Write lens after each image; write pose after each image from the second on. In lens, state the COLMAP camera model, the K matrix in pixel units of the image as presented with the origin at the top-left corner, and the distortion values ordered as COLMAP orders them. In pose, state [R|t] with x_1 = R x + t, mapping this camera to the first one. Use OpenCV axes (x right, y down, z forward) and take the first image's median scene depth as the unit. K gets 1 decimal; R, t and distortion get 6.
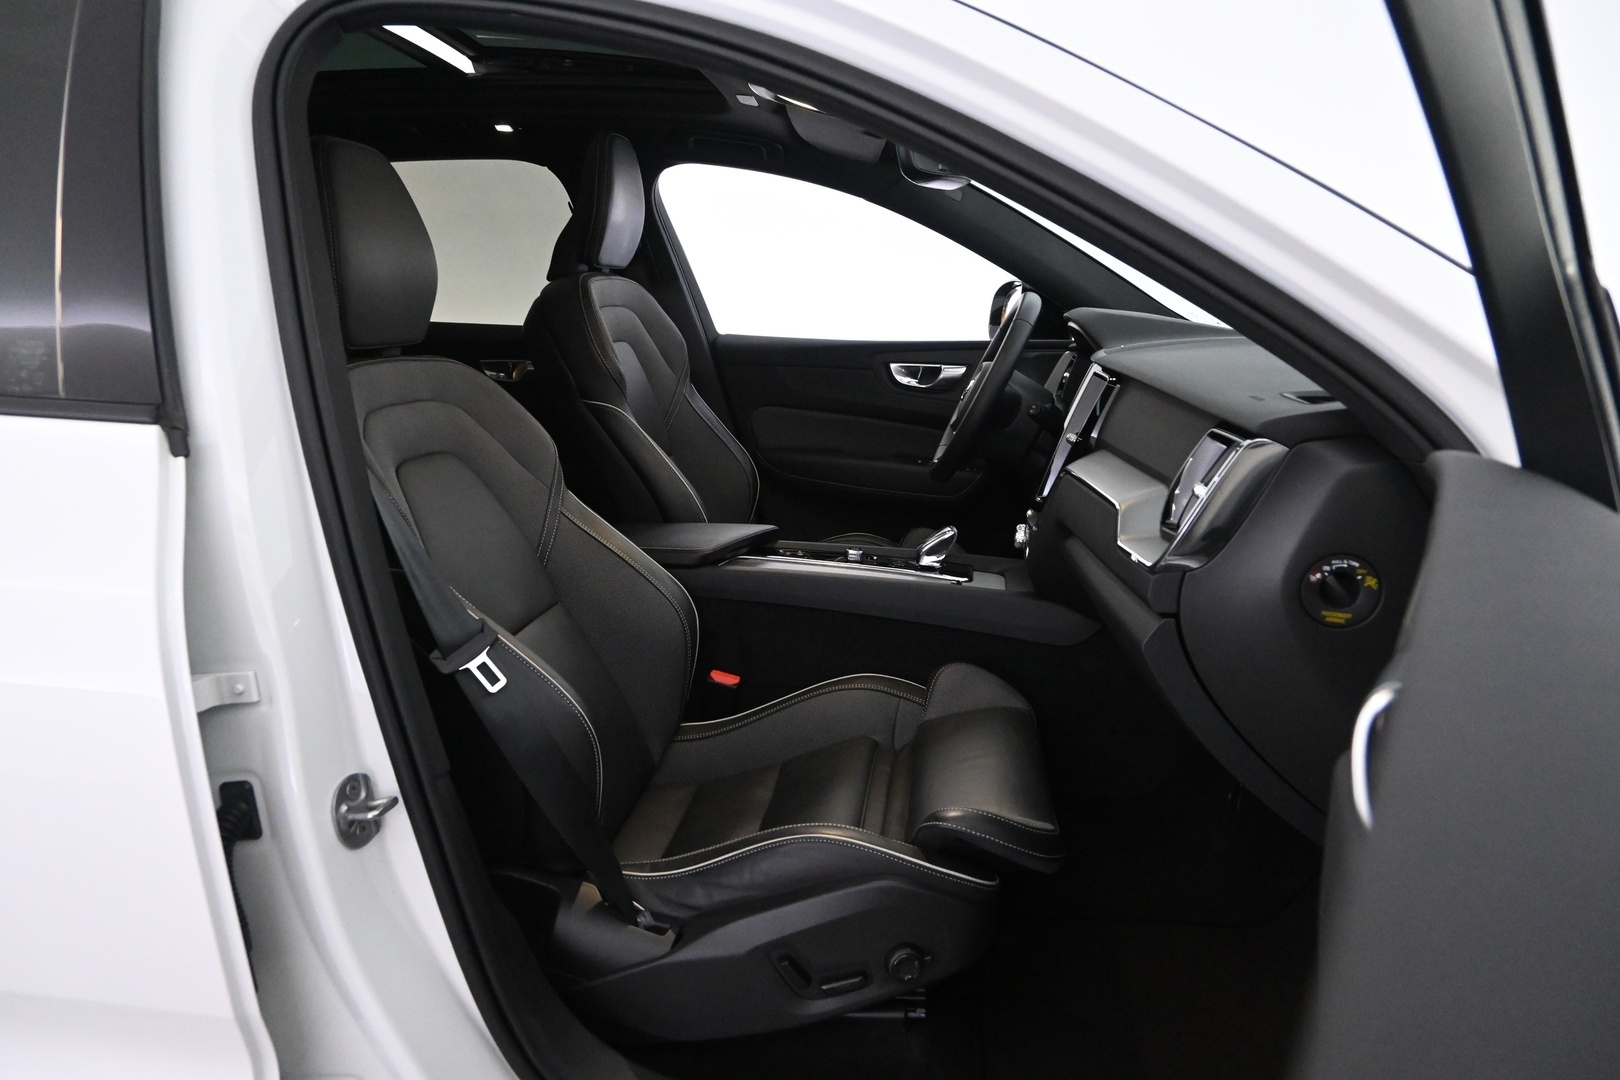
lens RADIAL K [[1111.0, 0, 810.2], [0, 1111.0, 547.7], [0, 0, 1]] dist [-0.005006, -0.001823]
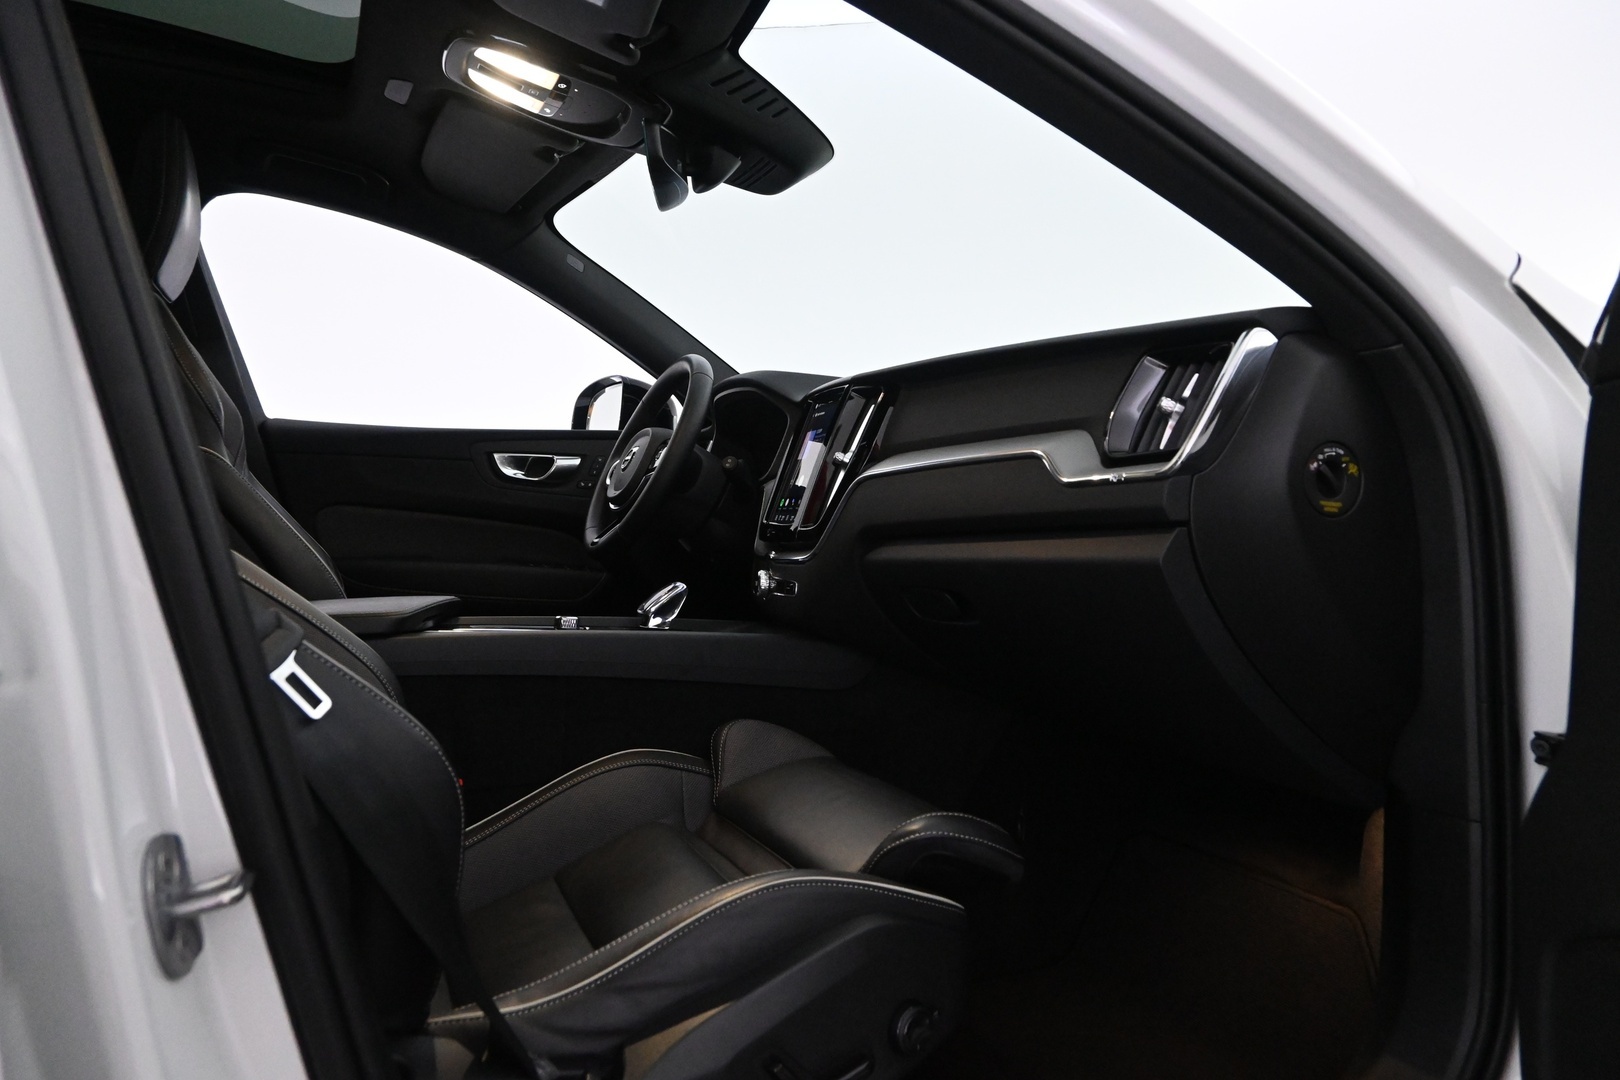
lens RADIAL K [[1111.0, 0, 805.7], [0, 1111.0, 530.7], [0, 0, 1]] dist [-0.005006, -0.001823]
pose [[0.848033, -0.002788, 0.529937, -0.377857], [0.117627, 0.976033, -0.183097, 0.171587], [-0.516725, 0.217607, 0.828035, 0.331833]]
